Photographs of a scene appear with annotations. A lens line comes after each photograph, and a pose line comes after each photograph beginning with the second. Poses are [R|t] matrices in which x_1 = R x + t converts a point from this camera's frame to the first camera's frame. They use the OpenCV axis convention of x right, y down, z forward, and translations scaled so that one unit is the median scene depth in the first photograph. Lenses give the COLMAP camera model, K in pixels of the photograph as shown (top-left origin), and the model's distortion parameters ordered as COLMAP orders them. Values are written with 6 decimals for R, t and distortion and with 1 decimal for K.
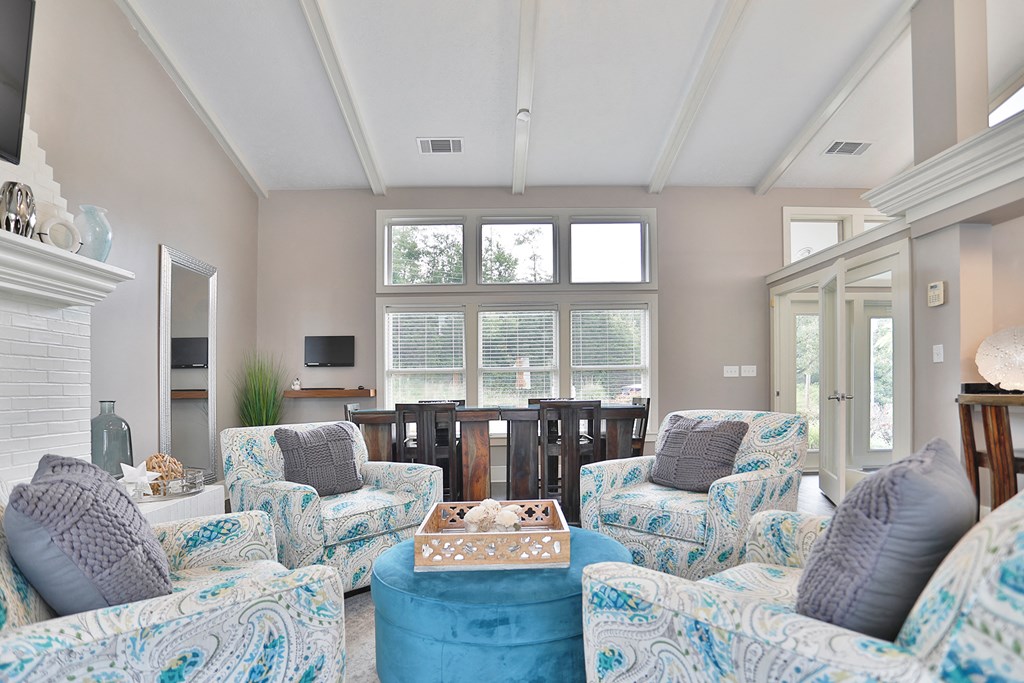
lens RADIAL K [[547.2, 0, 504.0], [0, 547.2, 386.8], [0, 0, 1]] dist [-0.024670, 0.000828]
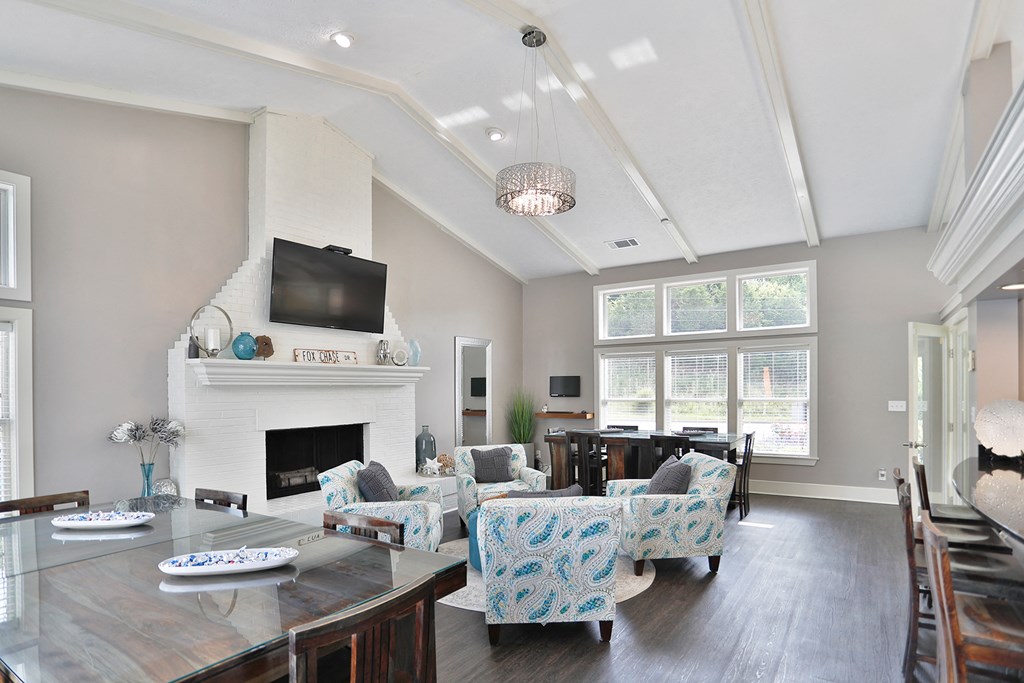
lens RADIAL K [[547.2, 0, 504.0], [0, 547.2, 386.8], [0, 0, 1]] dist [-0.024670, 0.000828]
pose [[0.813063, 0.005213, -0.582152, 0.468471], [0.002173, 0.999926, 0.011988, -0.095329], [0.582171, -0.011012, 0.812992, -0.331110]]
